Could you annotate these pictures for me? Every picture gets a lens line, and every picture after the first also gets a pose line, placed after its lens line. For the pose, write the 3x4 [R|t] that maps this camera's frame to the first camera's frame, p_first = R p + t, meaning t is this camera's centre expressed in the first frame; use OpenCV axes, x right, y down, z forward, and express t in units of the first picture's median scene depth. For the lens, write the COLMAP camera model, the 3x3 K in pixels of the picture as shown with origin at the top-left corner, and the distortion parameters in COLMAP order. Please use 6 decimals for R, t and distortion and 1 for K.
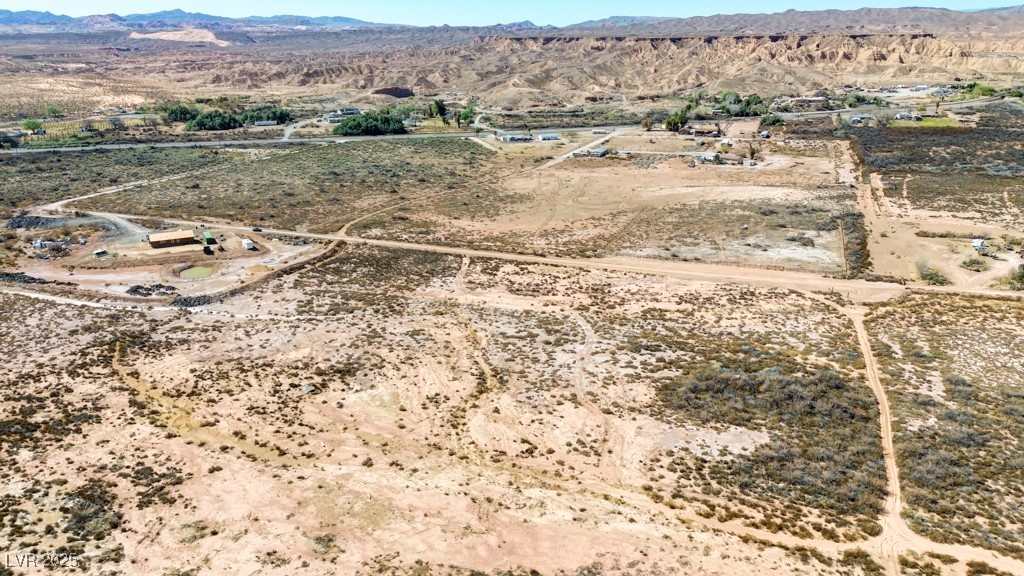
lens RADIAL K [[721.5, 0, 516.1], [0, 721.5, 290.7], [0, 0, 1]] dist [0.084487, -0.075827]
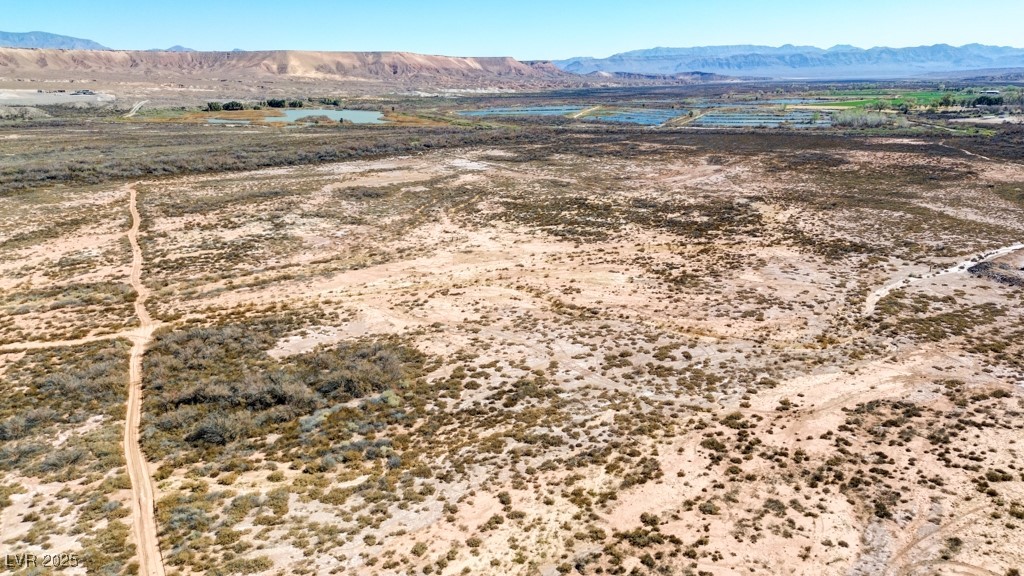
lens RADIAL K [[721.5, 0, 516.4], [0, 721.5, 286.2], [0, 0, 1]] dist [0.084487, -0.075827]
pose [[-0.662894, 0.219805, -0.715722, 0.638770], [-0.227391, 0.851677, 0.472165, -0.307008], [0.713348, 0.475744, -0.514590, 1.359496]]
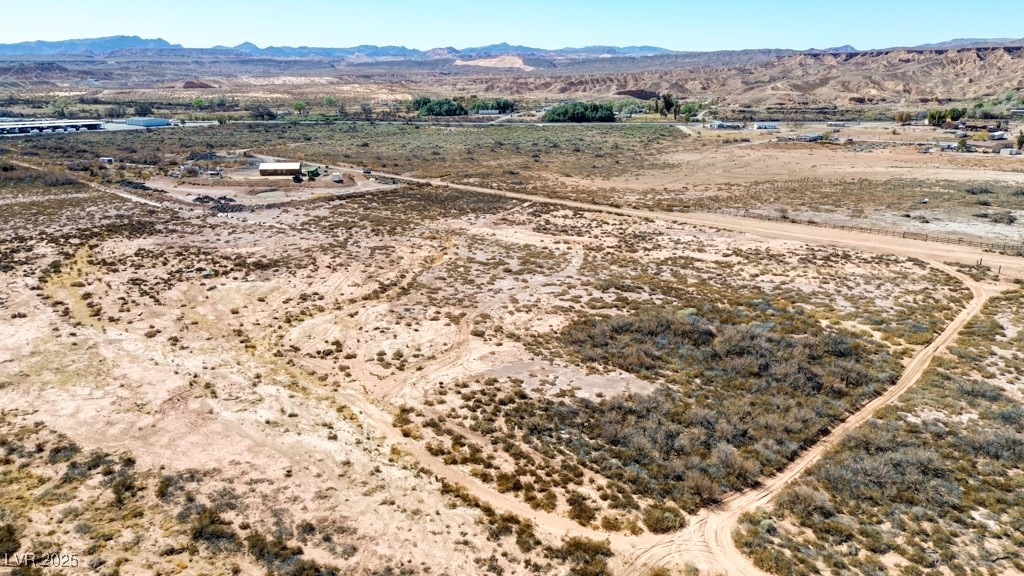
lens RADIAL K [[721.5, 0, 515.4], [0, 721.5, 291.5], [0, 0, 1]] dist [0.084487, -0.075827]
pose [[0.922897, 0.114846, -0.367521, 0.379338], [-0.127918, 0.991720, -0.011320, 0.112919], [0.363178, 0.057460, 0.929946, 0.285610]]
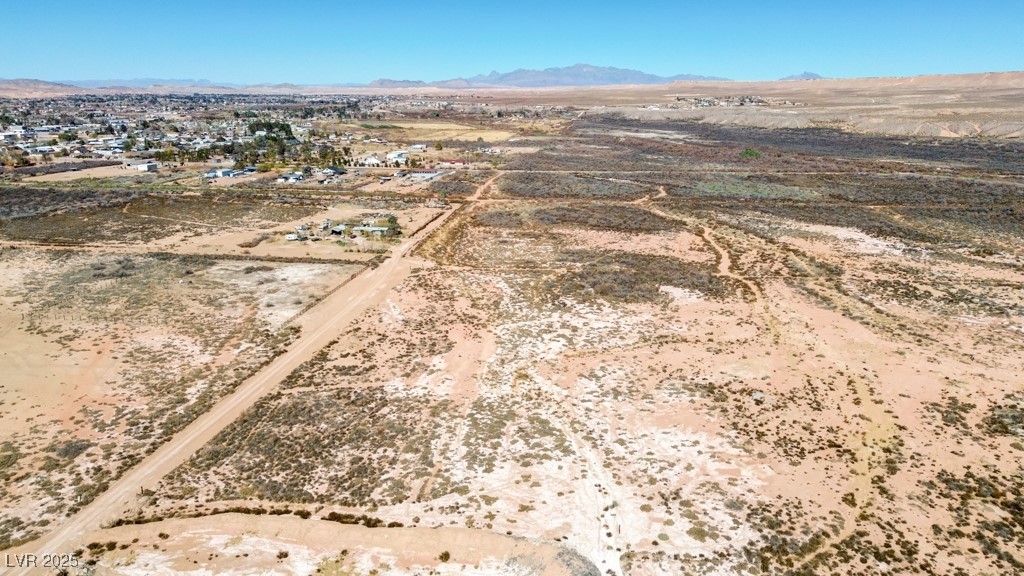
lens RADIAL K [[721.5, 0, 515.8], [0, 721.5, 284.7], [0, 0, 1]] dist [0.084487, -0.075827]
pose [[-0.239170, -0.238737, 0.941171, -1.075639], [0.314056, 0.898180, 0.307640, -0.404869], [-0.918785, 0.369158, -0.139841, 1.327367]]
